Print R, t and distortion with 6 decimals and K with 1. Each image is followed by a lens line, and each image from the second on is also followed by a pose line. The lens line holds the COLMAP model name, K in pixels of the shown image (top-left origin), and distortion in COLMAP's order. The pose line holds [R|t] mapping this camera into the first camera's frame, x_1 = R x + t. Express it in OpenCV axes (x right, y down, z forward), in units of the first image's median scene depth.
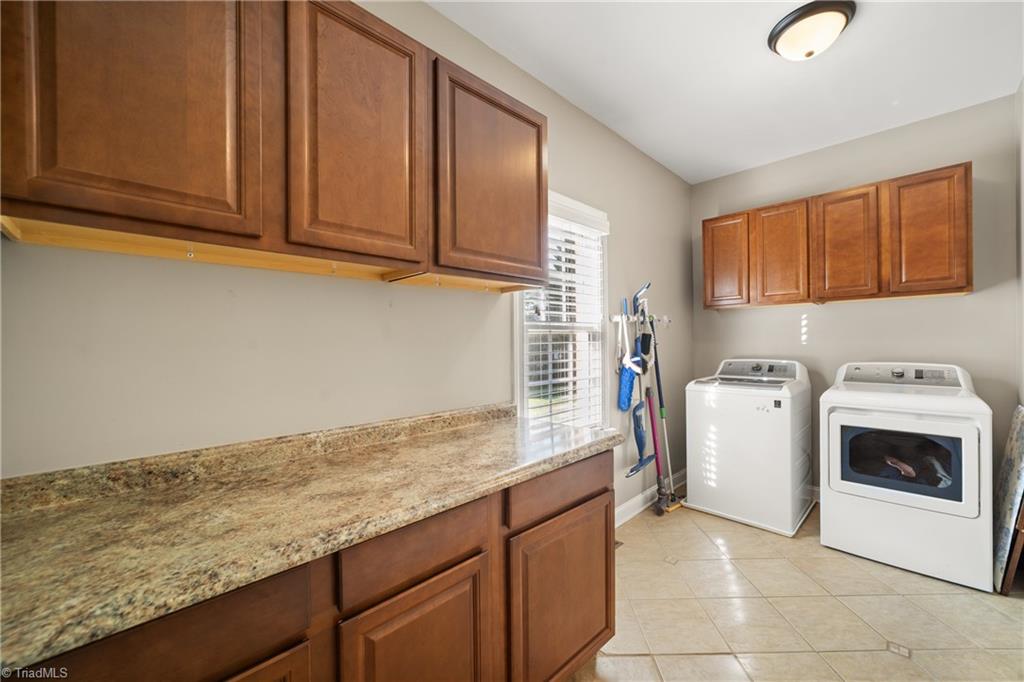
lens RADIAL K [[392.2, 0, 511.5], [0, 392.2, 341.8], [0, 0, 1]] dist [-0.005192, 0.000417]
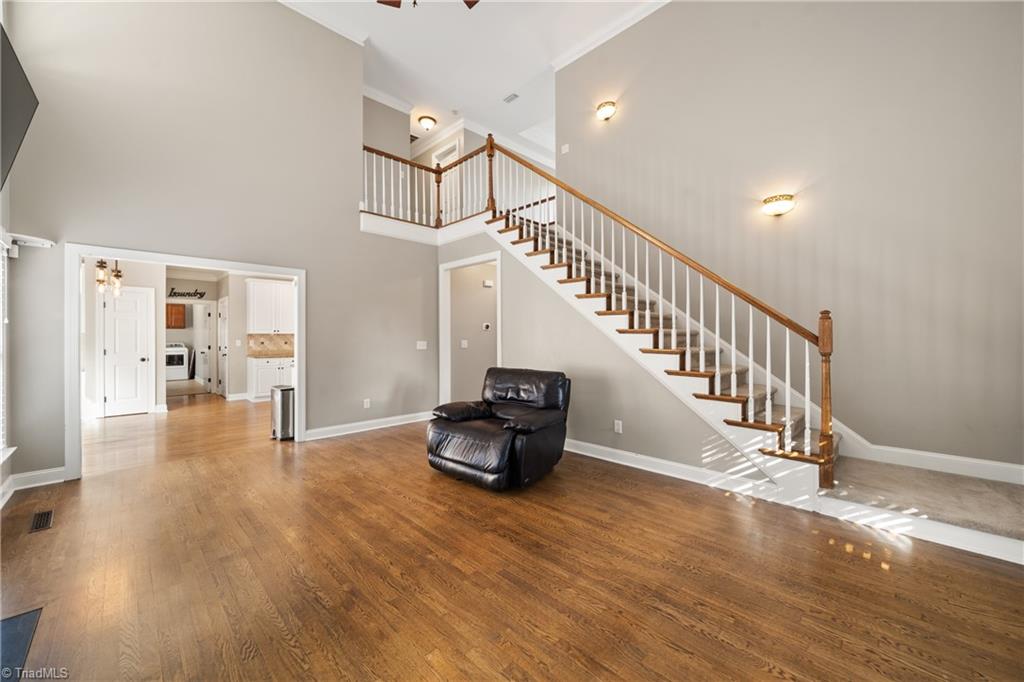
lens RADIAL K [[392.2, 0, 509.1], [0, 392.2, 334.3], [0, 0, 1]] dist [-0.005192, 0.000417]
pose [[-0.002513, 0.006164, 0.999978, -4.246146], [0.005315, 0.999967, -0.006151, 0.001542], [-0.999983, 0.005300, -0.002545, -3.479278]]
